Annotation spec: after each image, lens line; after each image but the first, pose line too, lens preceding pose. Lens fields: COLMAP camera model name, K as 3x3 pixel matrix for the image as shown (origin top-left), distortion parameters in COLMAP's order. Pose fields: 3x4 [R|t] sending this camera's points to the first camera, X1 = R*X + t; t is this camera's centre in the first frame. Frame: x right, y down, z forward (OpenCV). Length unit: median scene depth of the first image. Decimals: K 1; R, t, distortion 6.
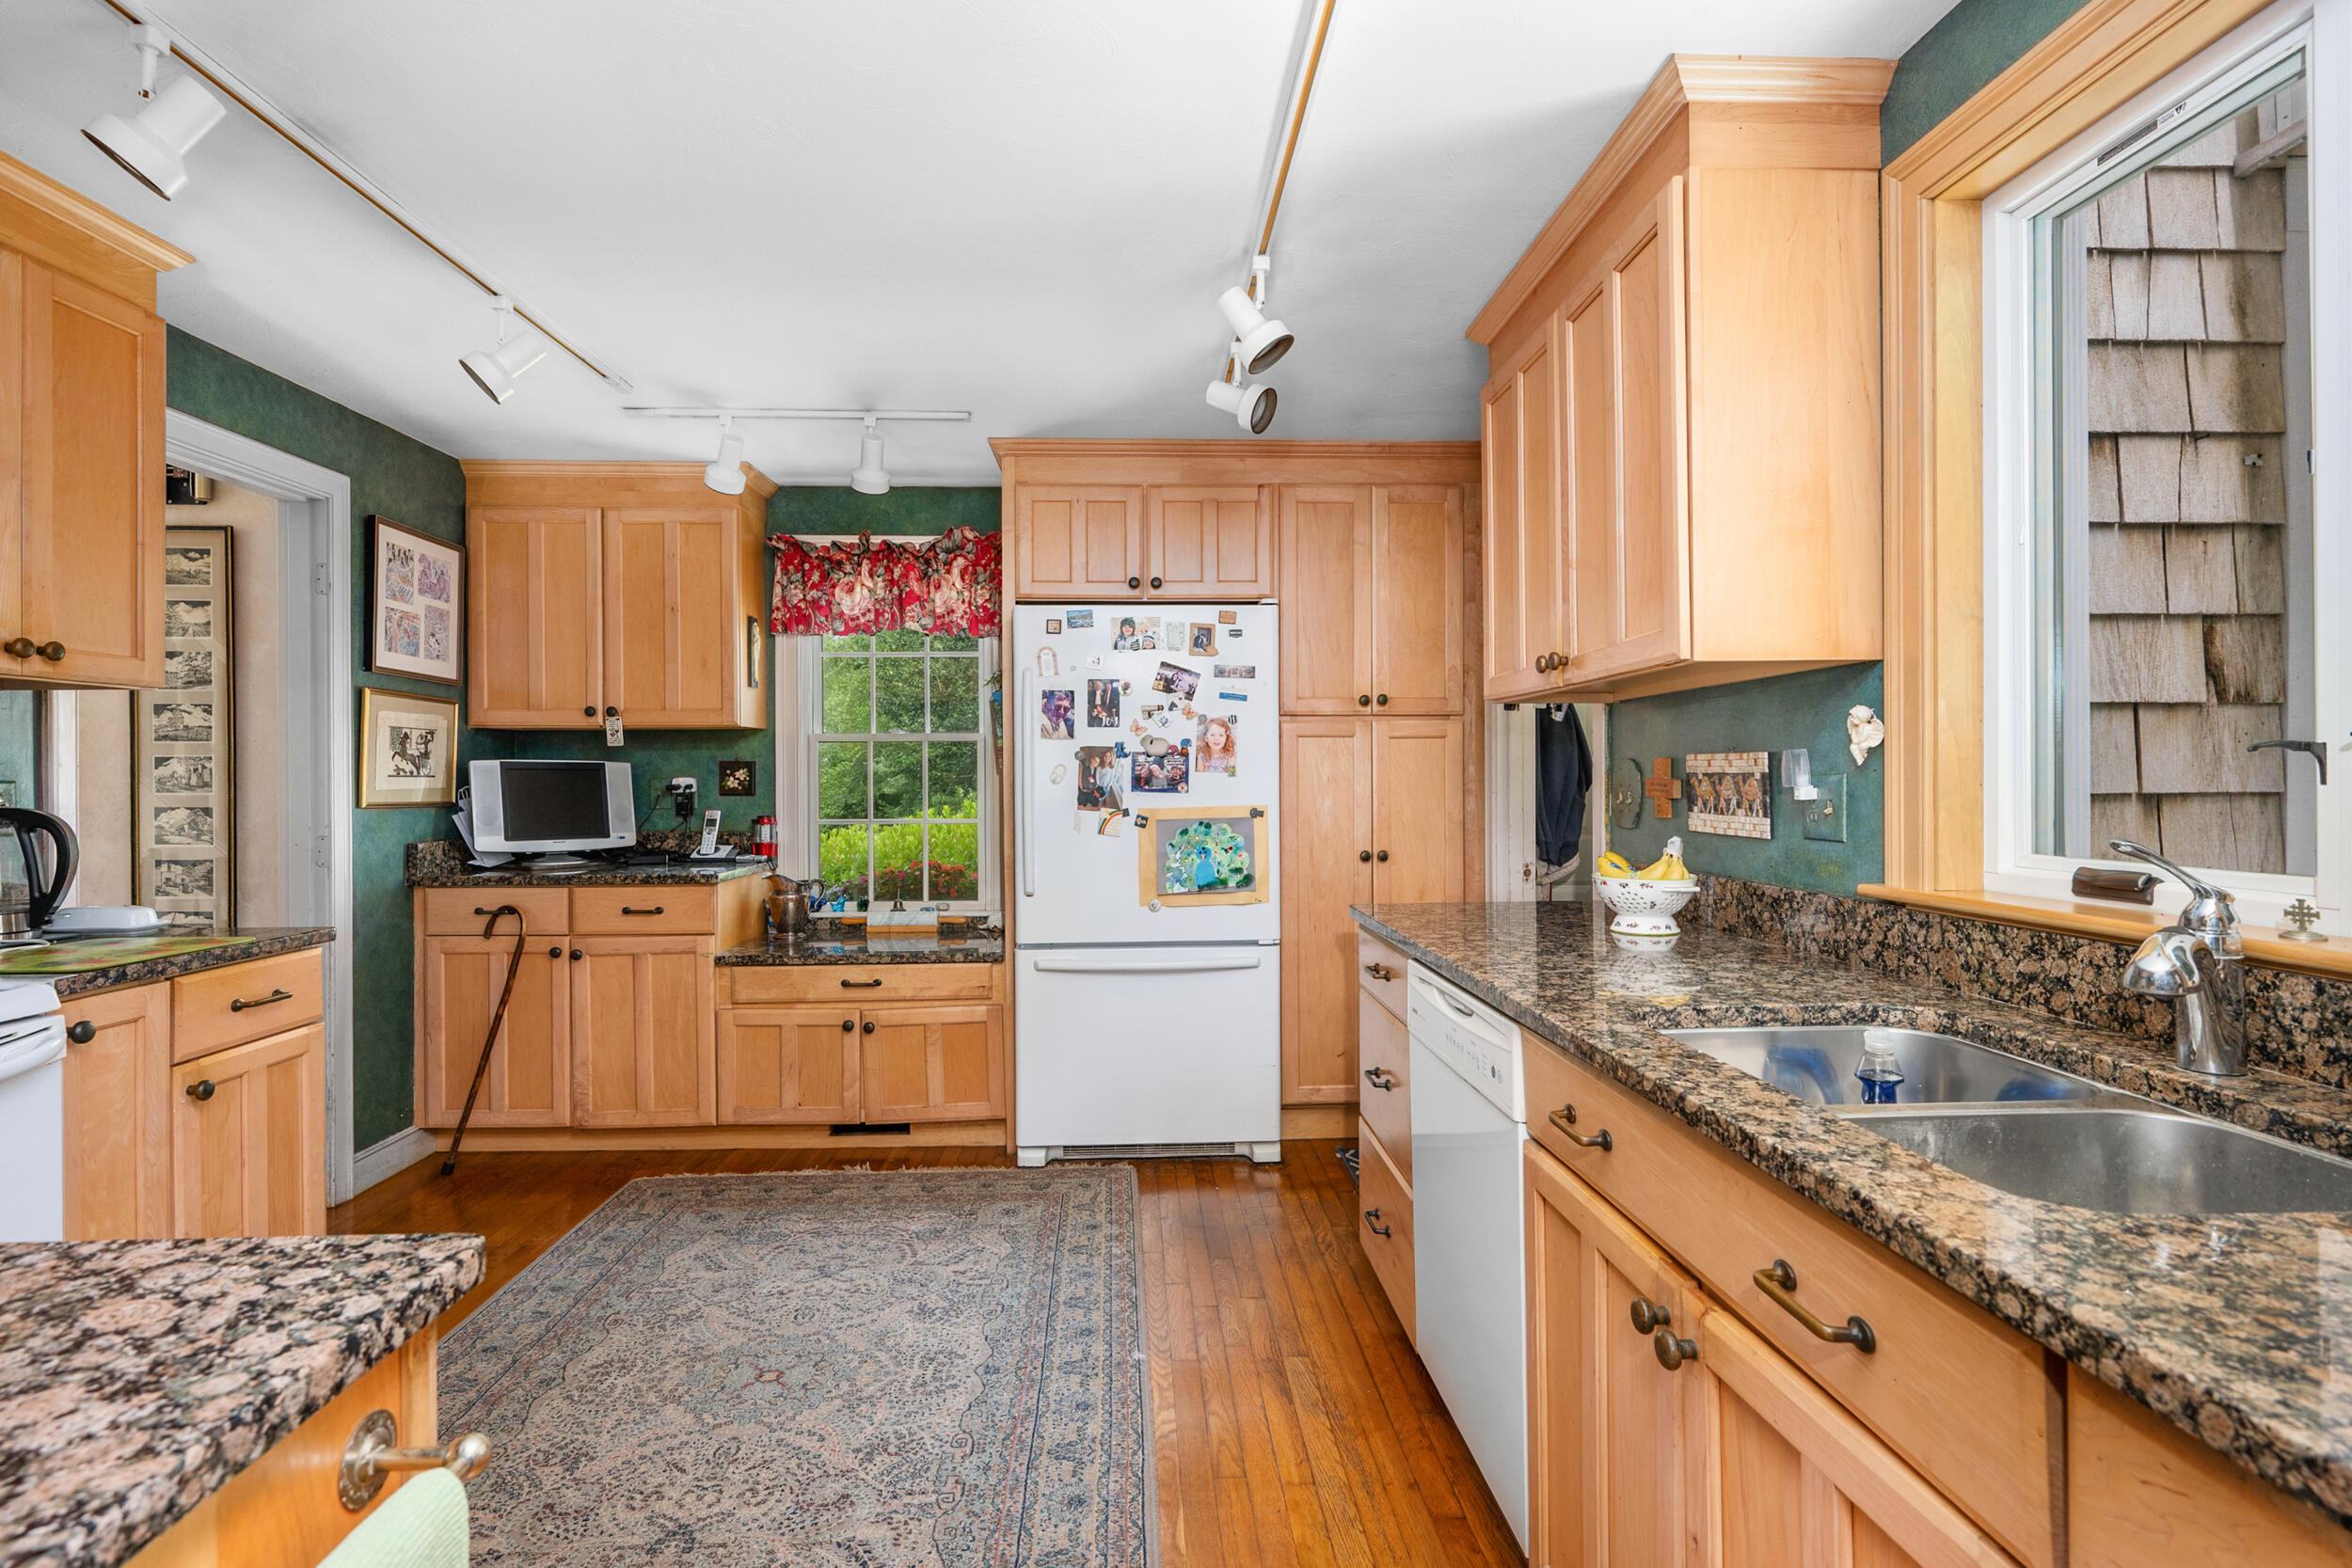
lens RADIAL K [[1135.1, 0, 1174.3], [0, 1135.1, 774.2], [0, 0, 1]] dist [0.000657, -0.000098]
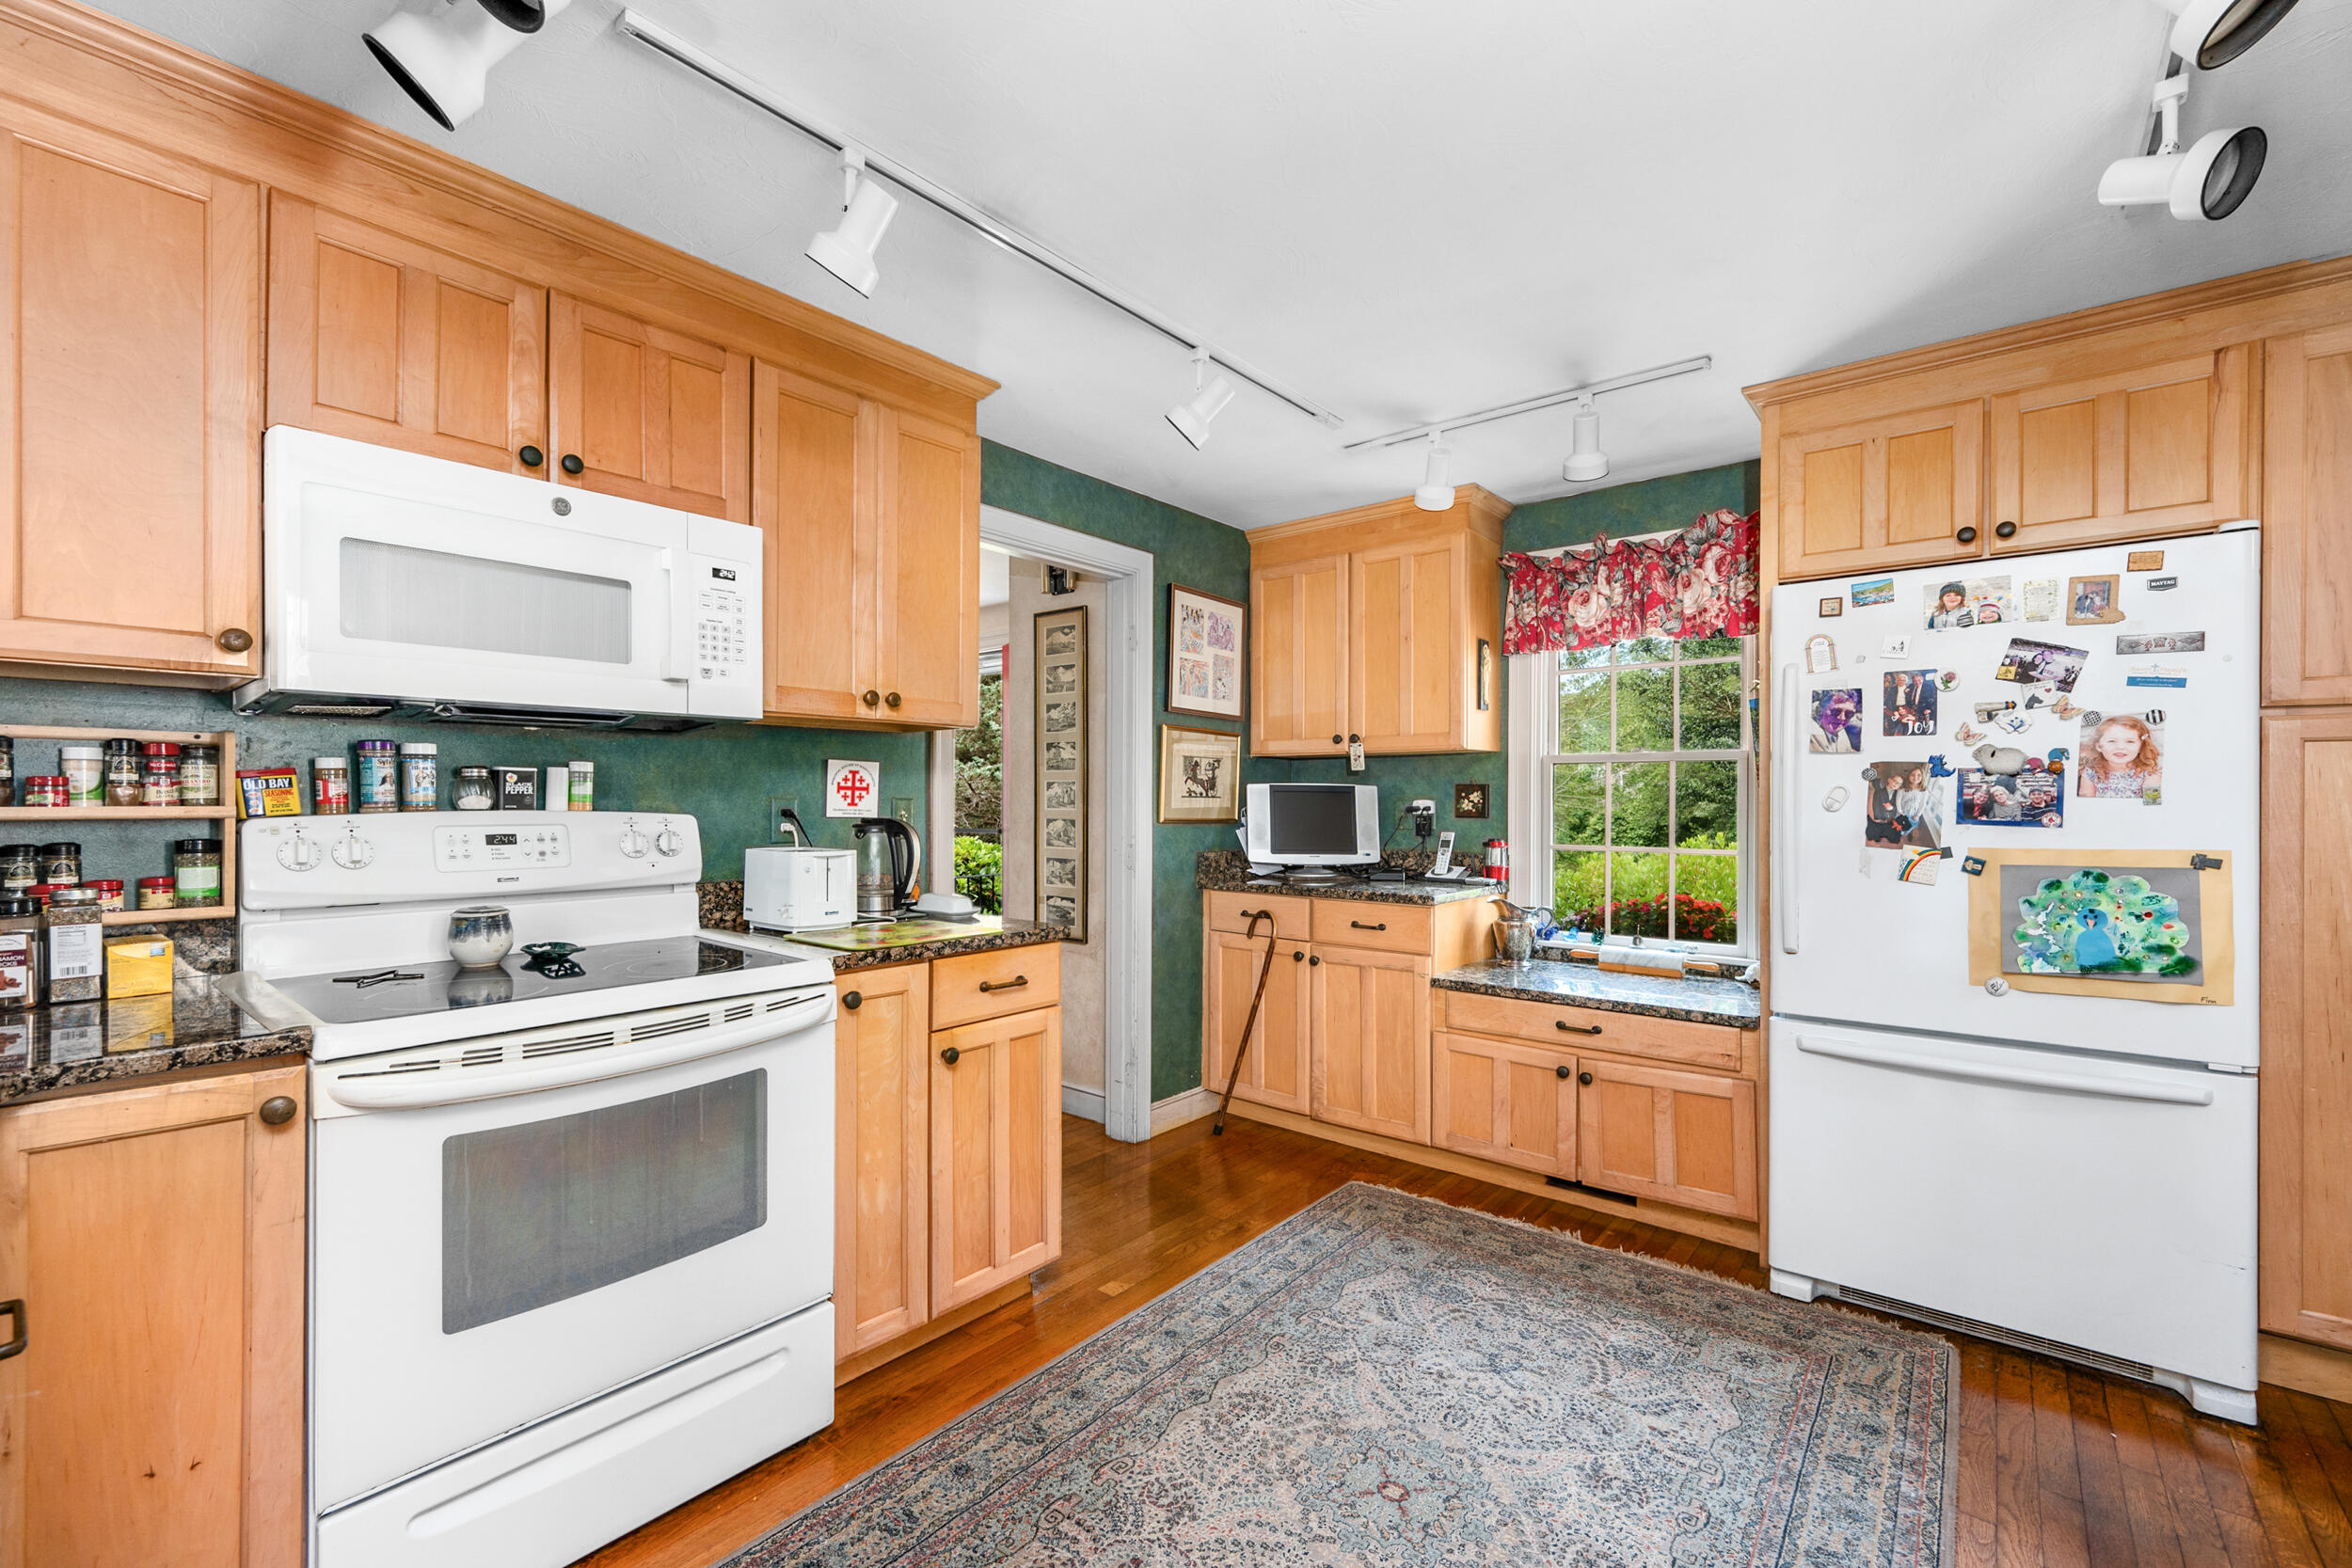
lens RADIAL K [[992.6, 0, 1177.2], [0, 992.6, 799.9], [0, 0, 1]] dist [-0.000728, 0.000295]
pose [[0.745486, 0.007544, -0.666479, 0.013062], [-0.005818, 0.999972, 0.004812, 0.000083], [0.666496, 0.000290, 0.745508, 0.201553]]
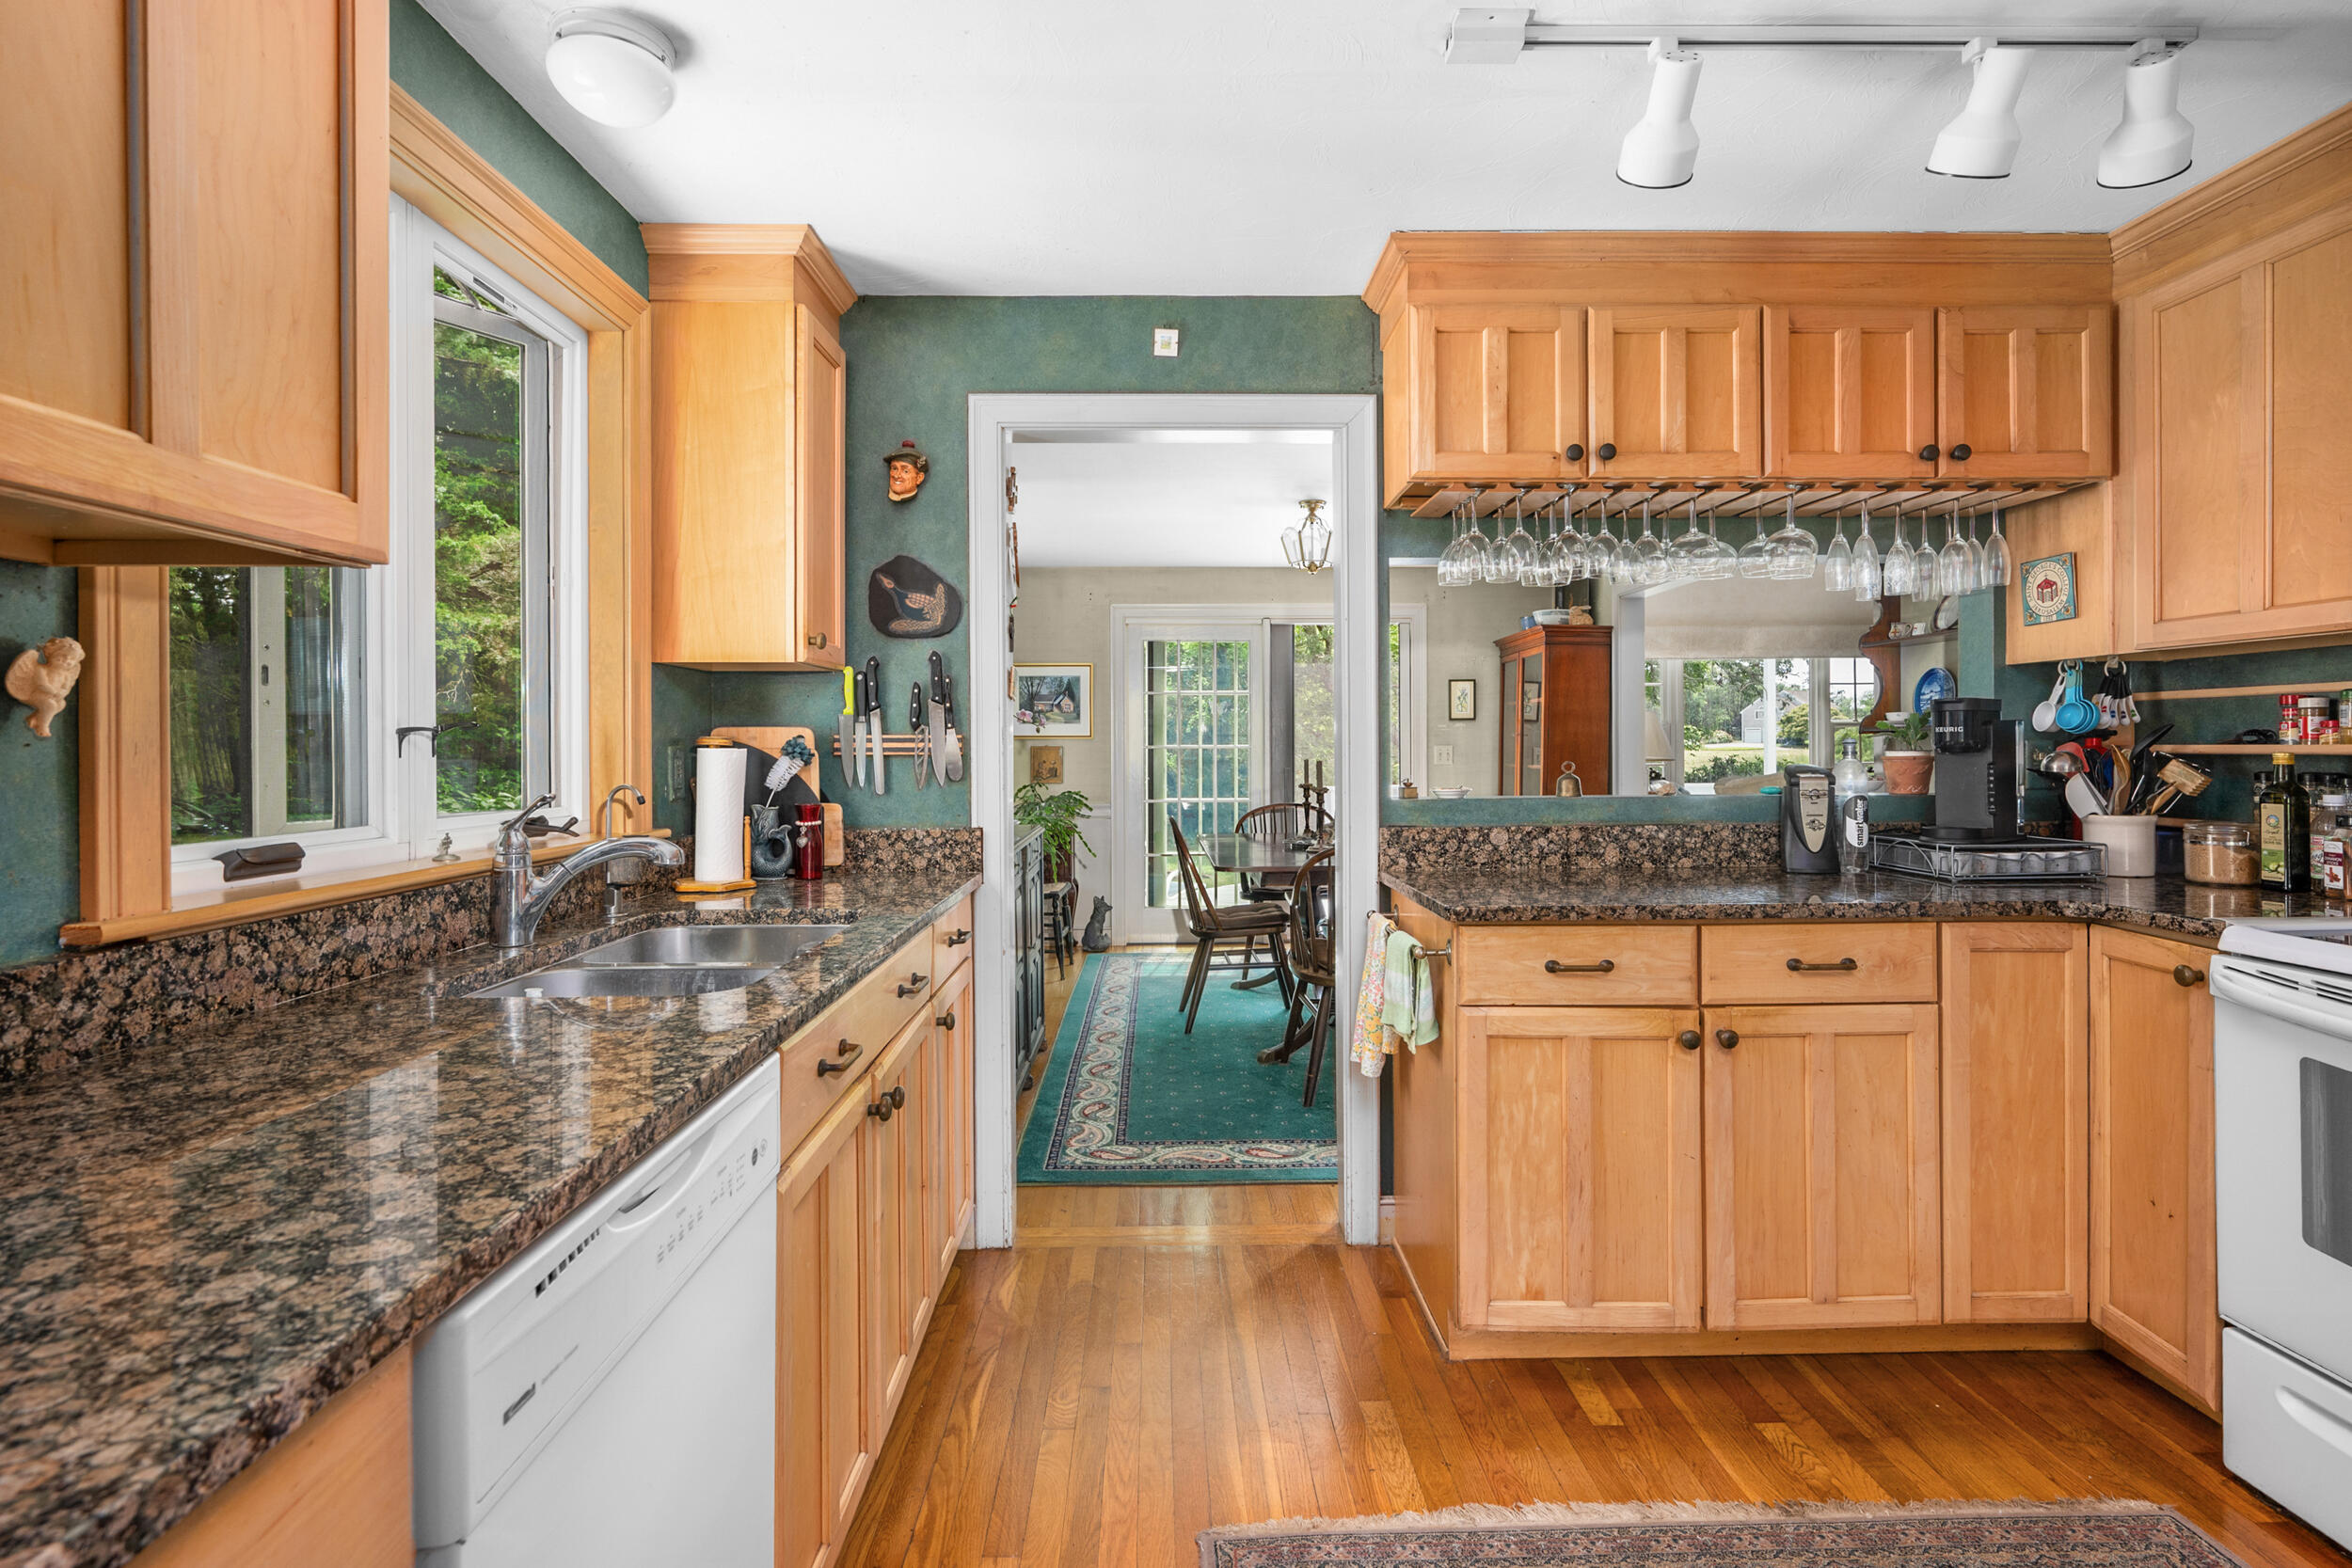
lens RADIAL K [[1135.1, 0, 1178.0], [0, 1135.1, 746.2], [0, 0, 1]] dist [0.000657, -0.000098]
pose [[-0.999690, 0.008176, 0.023530, -0.033504], [0.008145, 0.999966, -0.001384, 0.009250], [-0.023540, -0.001192, -0.999722, 5.719388]]
